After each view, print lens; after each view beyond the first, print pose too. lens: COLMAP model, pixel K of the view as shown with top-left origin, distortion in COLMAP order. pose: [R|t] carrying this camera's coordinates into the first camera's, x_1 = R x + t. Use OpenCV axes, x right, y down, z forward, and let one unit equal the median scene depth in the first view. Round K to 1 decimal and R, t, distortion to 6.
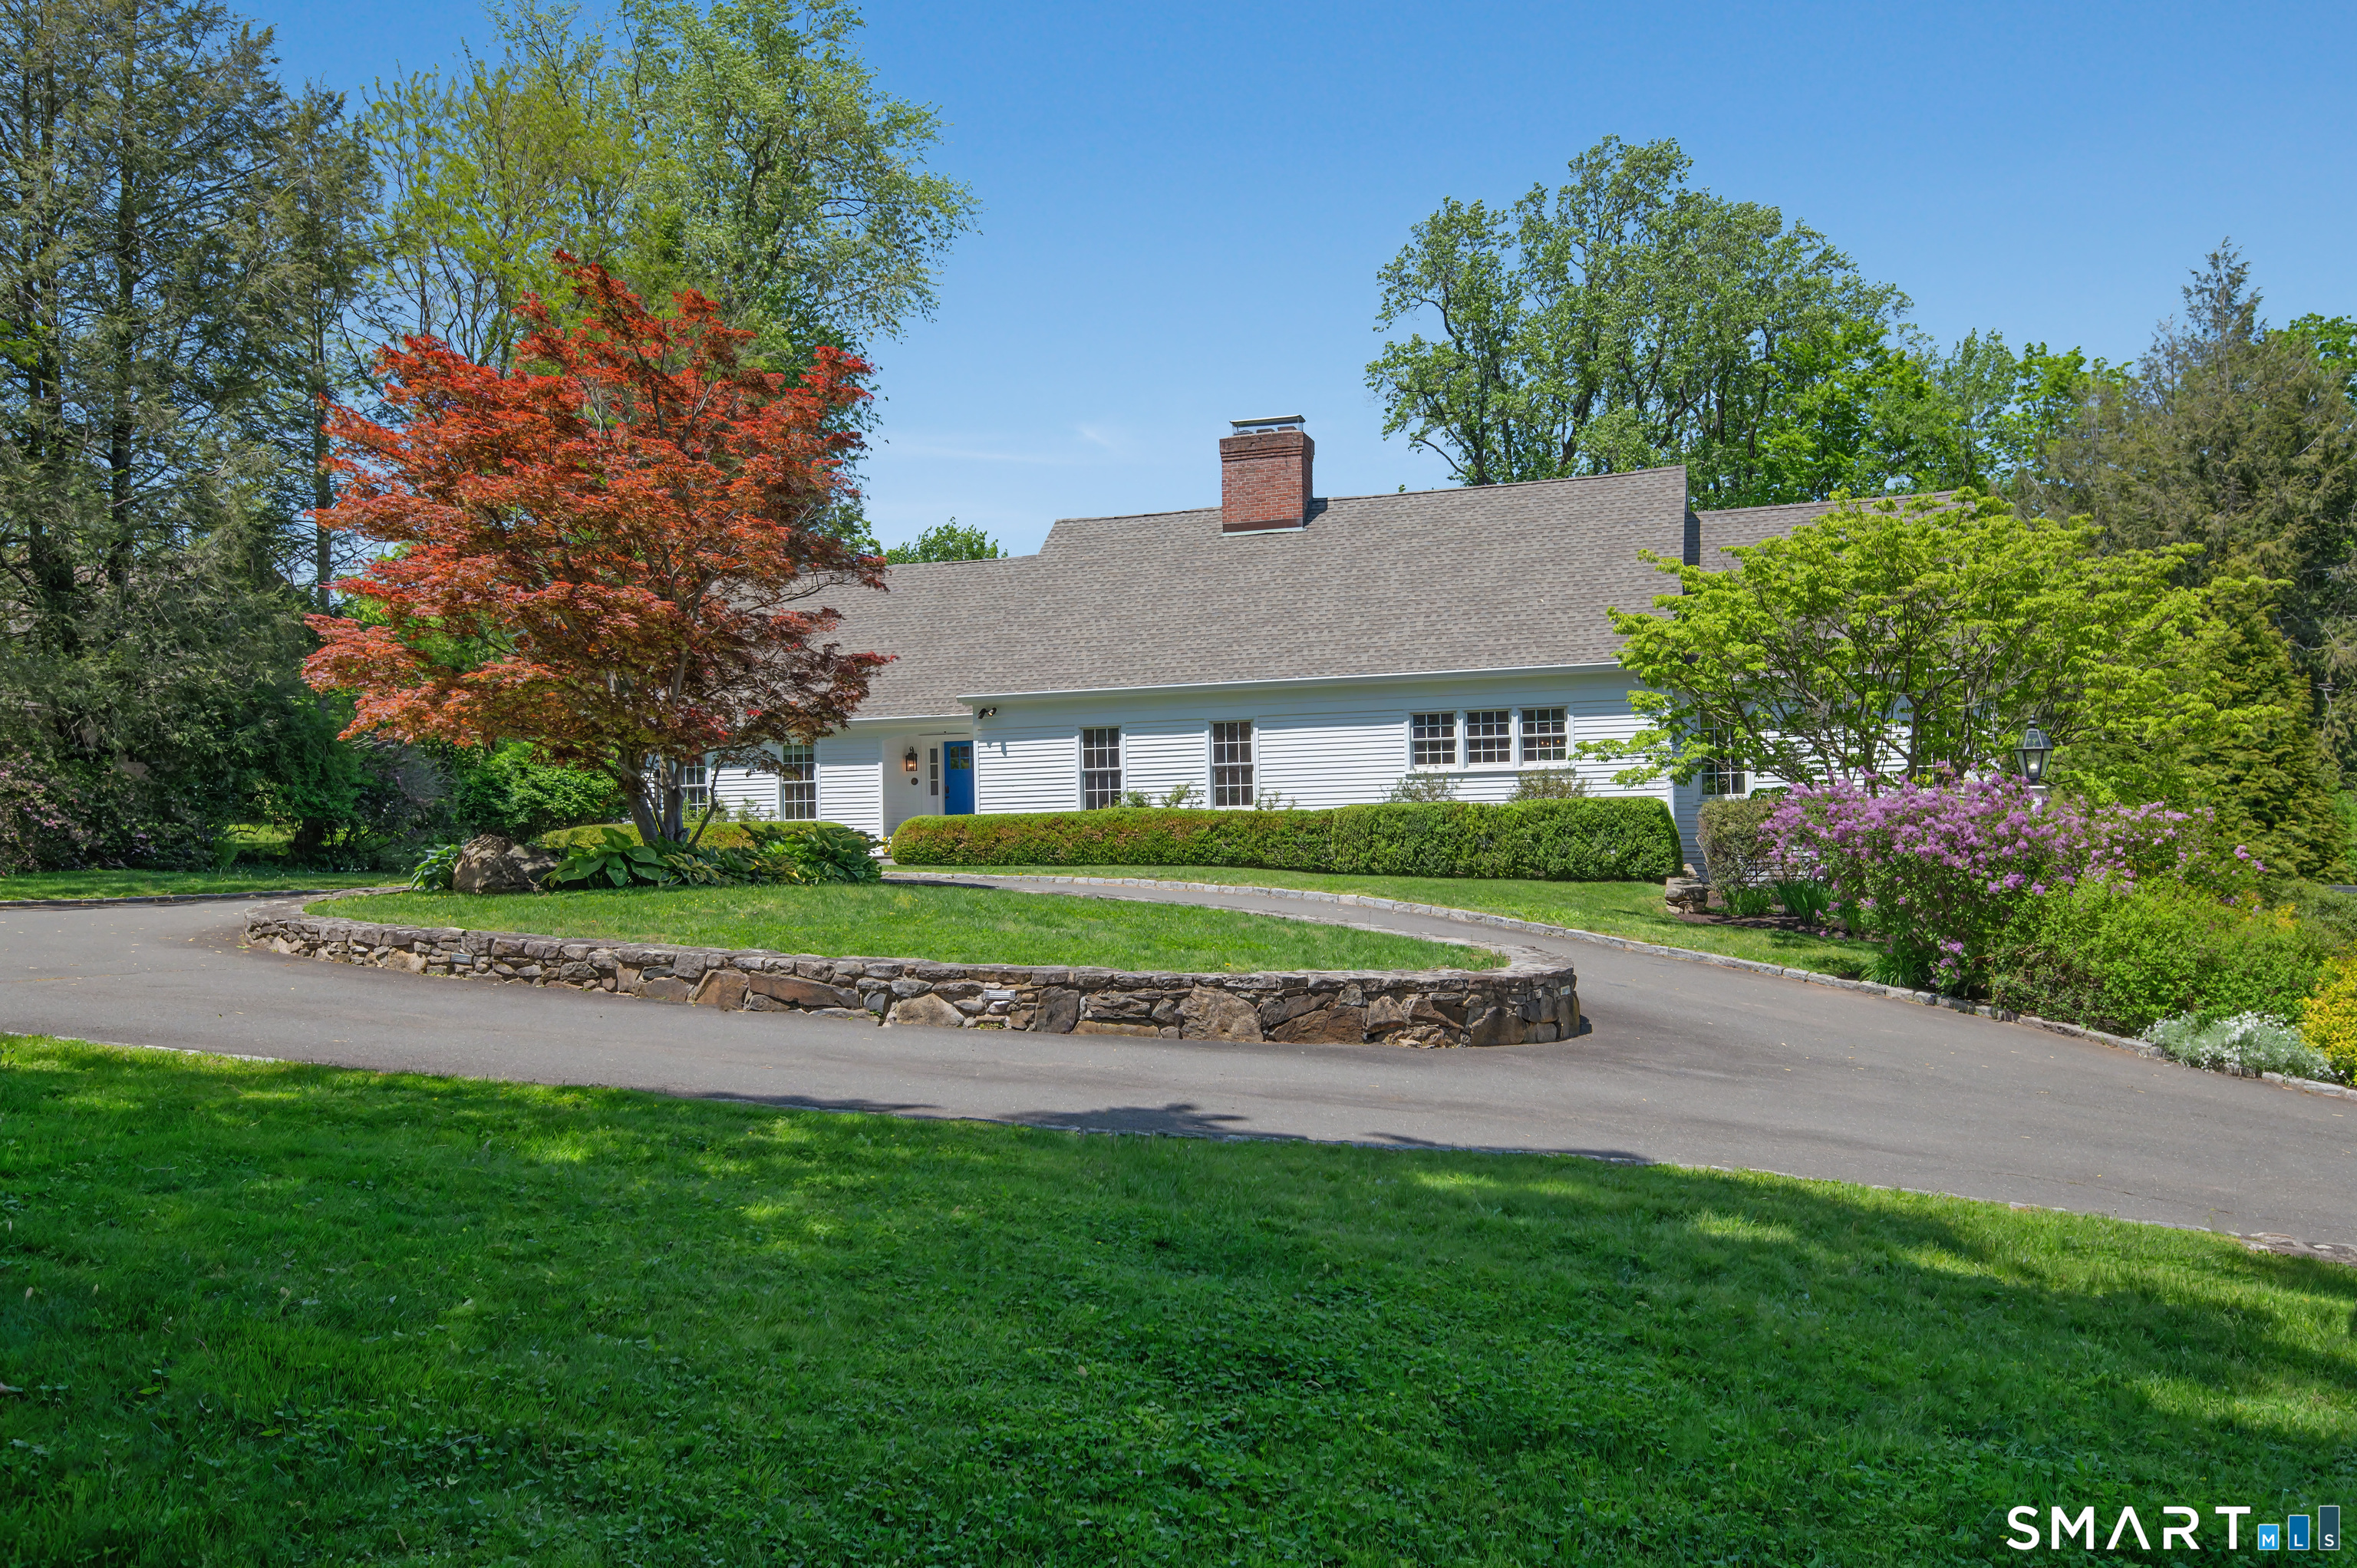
lens RADIAL K [[1771.8, 0, 1178.5], [0, 1771.8, 784.0], [0, 0, 1]] dist [0.000888, 0.000293]
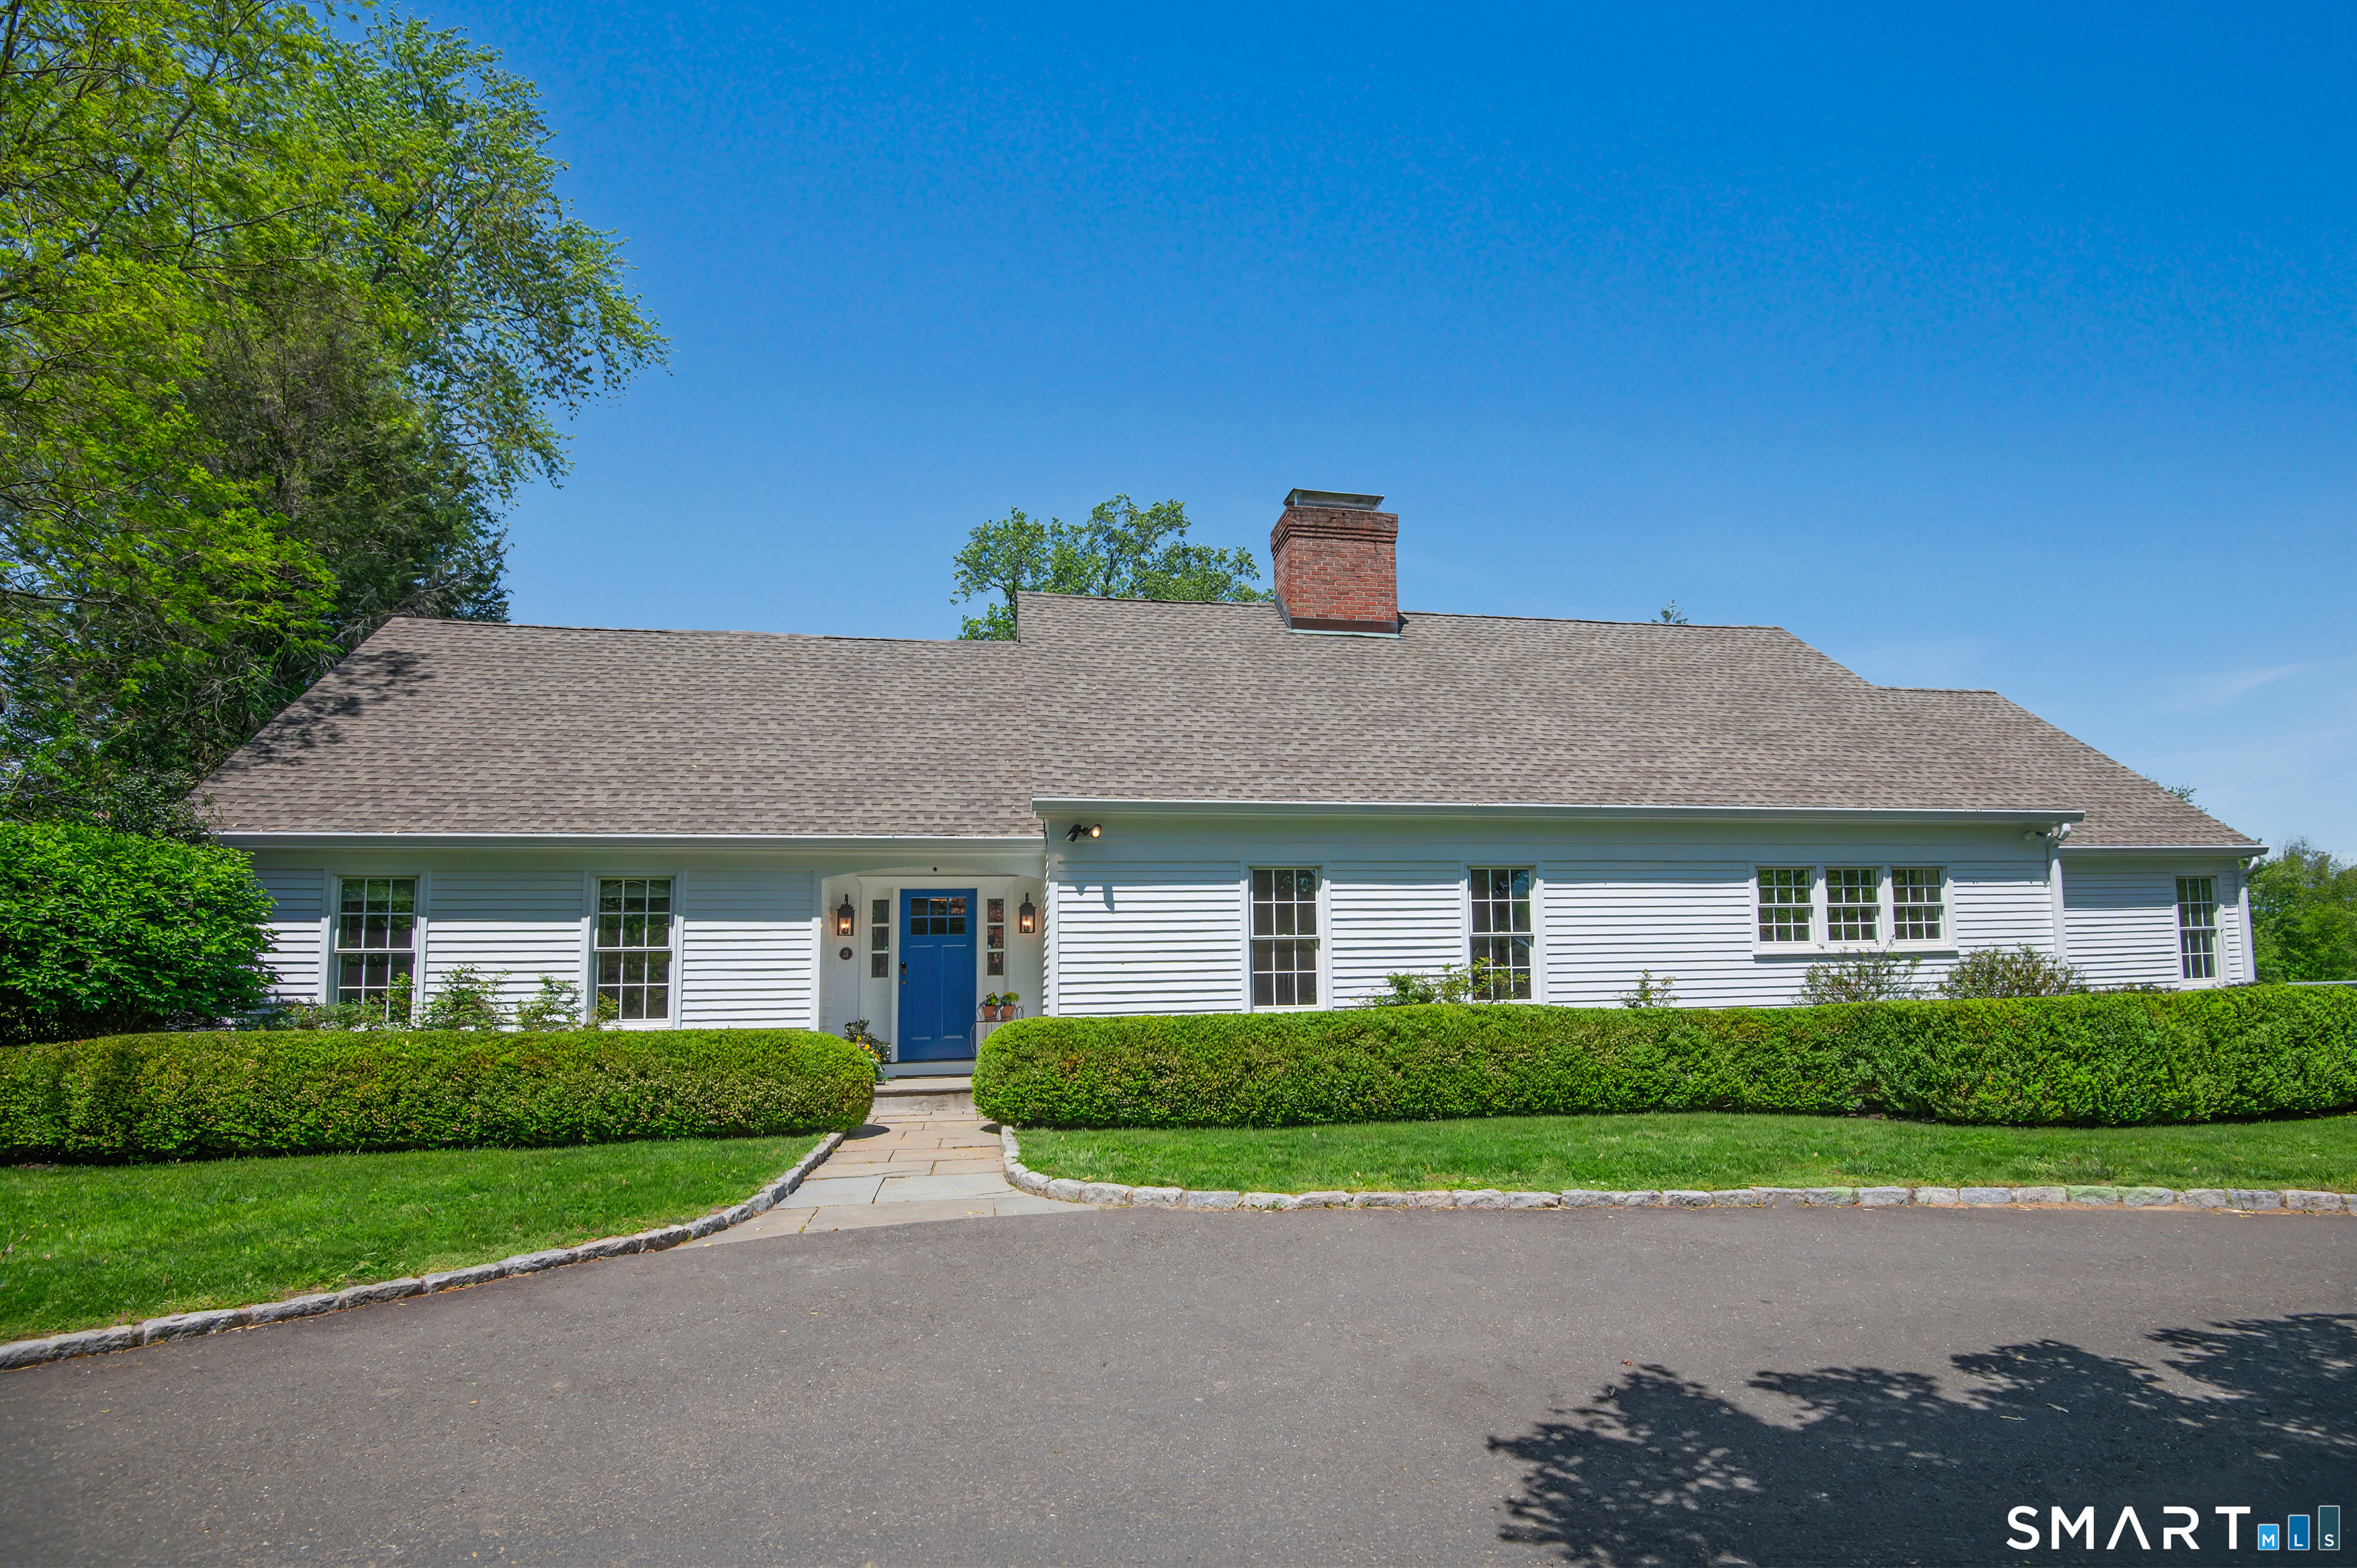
lens RADIAL K [[1102.8, 0, 1179.0], [0, 1102.8, 835.3], [0, 0, 1]] dist [-0.001551, -0.000299]
pose [[0.869570, 0.074382, 0.488175, -0.260509], [-0.012506, 0.991591, -0.128808, 0.006052], [-0.493651, 0.105902, 0.863188, 0.688924]]
